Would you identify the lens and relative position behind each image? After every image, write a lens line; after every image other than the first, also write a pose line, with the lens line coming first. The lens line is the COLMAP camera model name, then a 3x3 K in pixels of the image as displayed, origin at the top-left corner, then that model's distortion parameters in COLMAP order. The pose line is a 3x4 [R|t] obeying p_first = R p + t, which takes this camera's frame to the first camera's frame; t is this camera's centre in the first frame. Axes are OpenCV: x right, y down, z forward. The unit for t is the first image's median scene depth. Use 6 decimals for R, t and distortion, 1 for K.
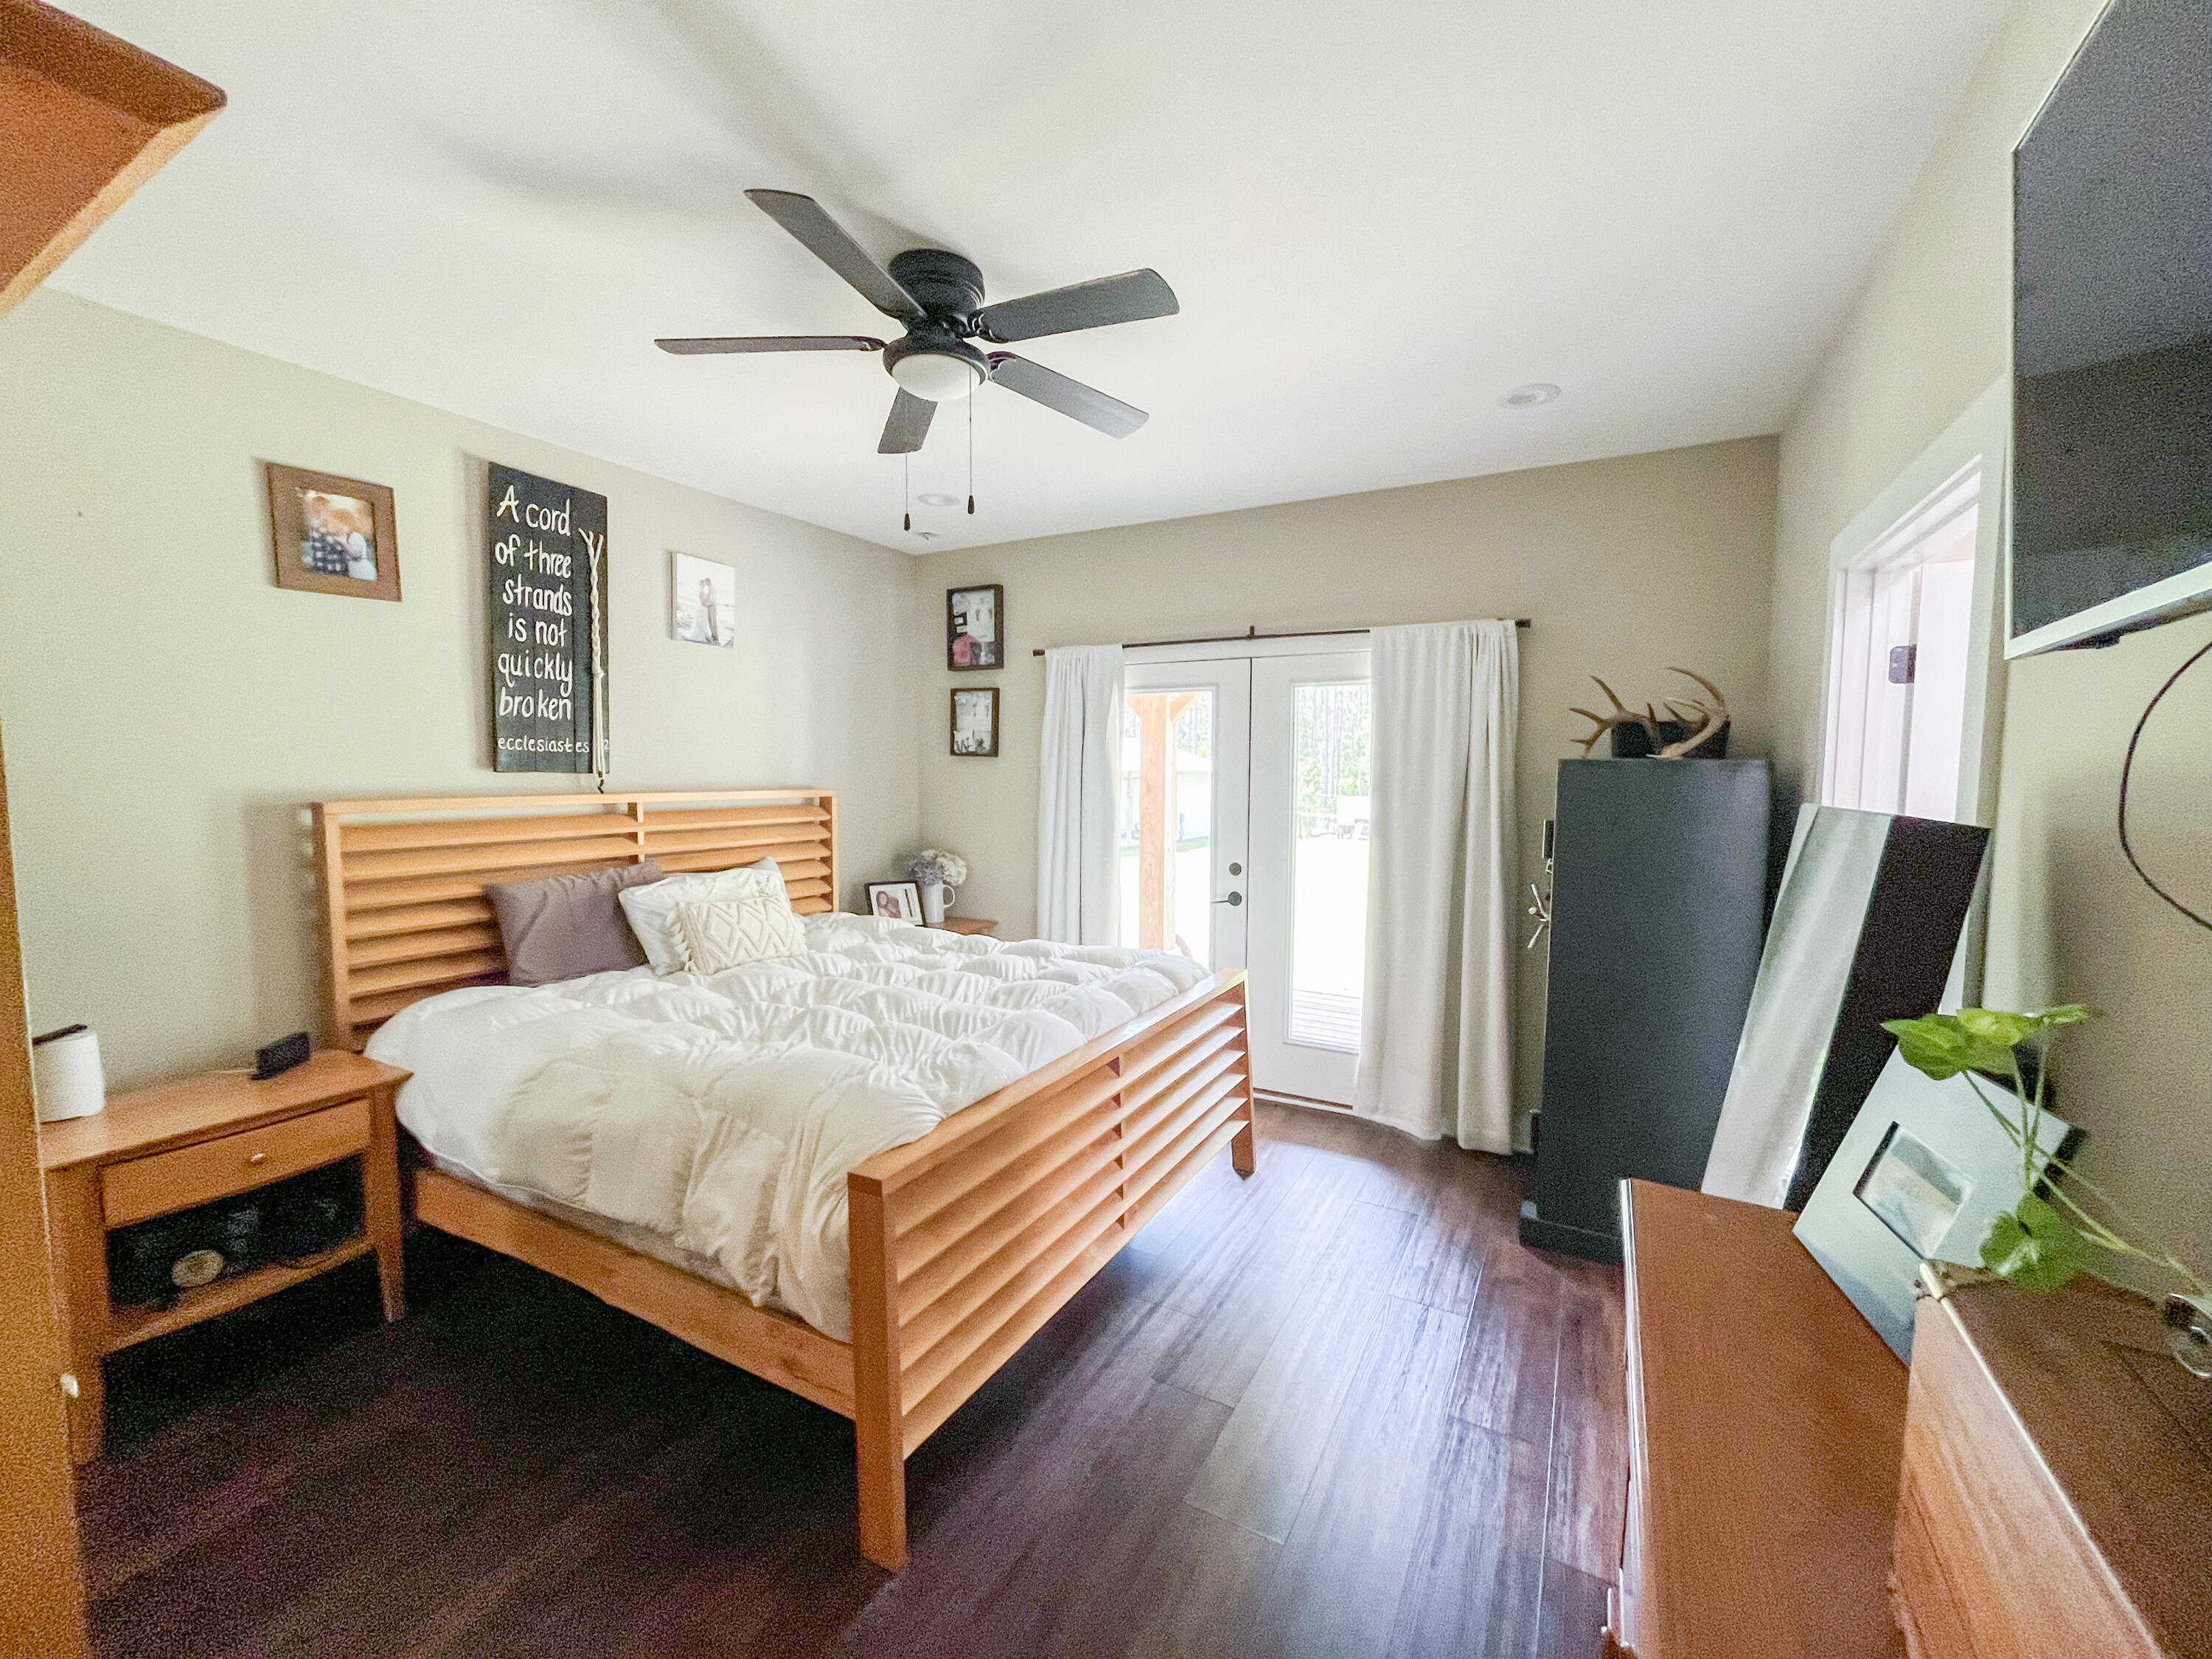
lens RADIAL K [[889.8, 0, 1112.0], [0, 889.8, 828.8], [0, 0, 1]] dist [-0.000907, -0.000411]
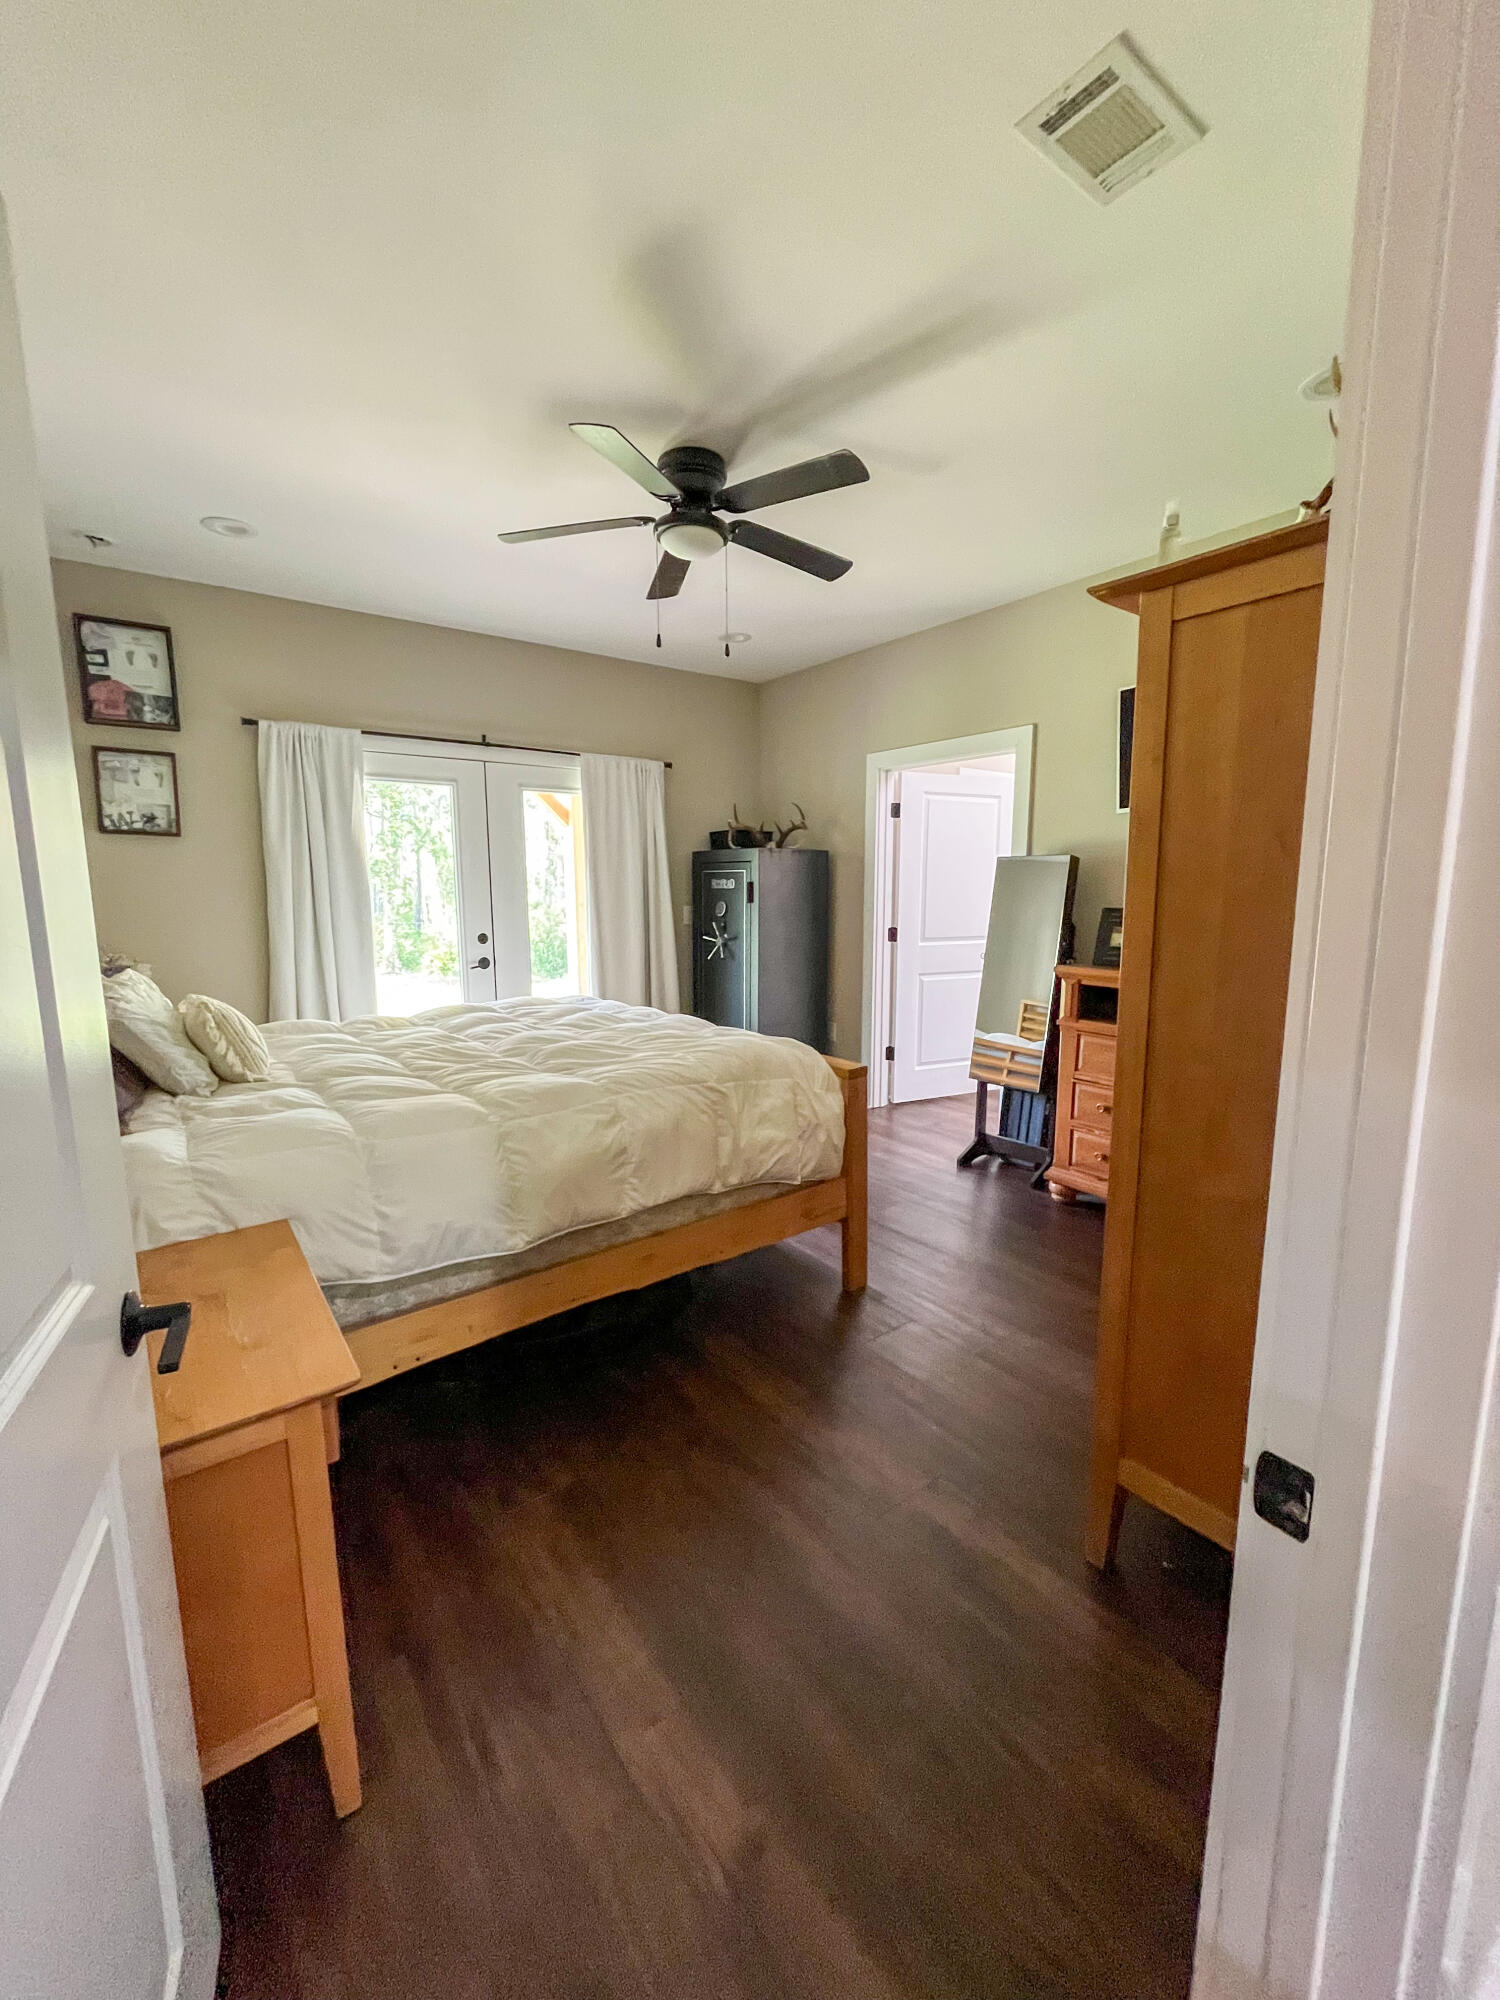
lens RADIAL K [[804.5, 0, 746.5], [0, 804.5, 1001.9], [0, 0, 1]] dist [-0.000907, -0.000411]
pose [[0.421087, -0.138843, 0.896330, -0.646619], [0.070590, 0.990234, 0.120226, 0.022348], [-0.904269, 0.012646, 0.426776, 0.195015]]
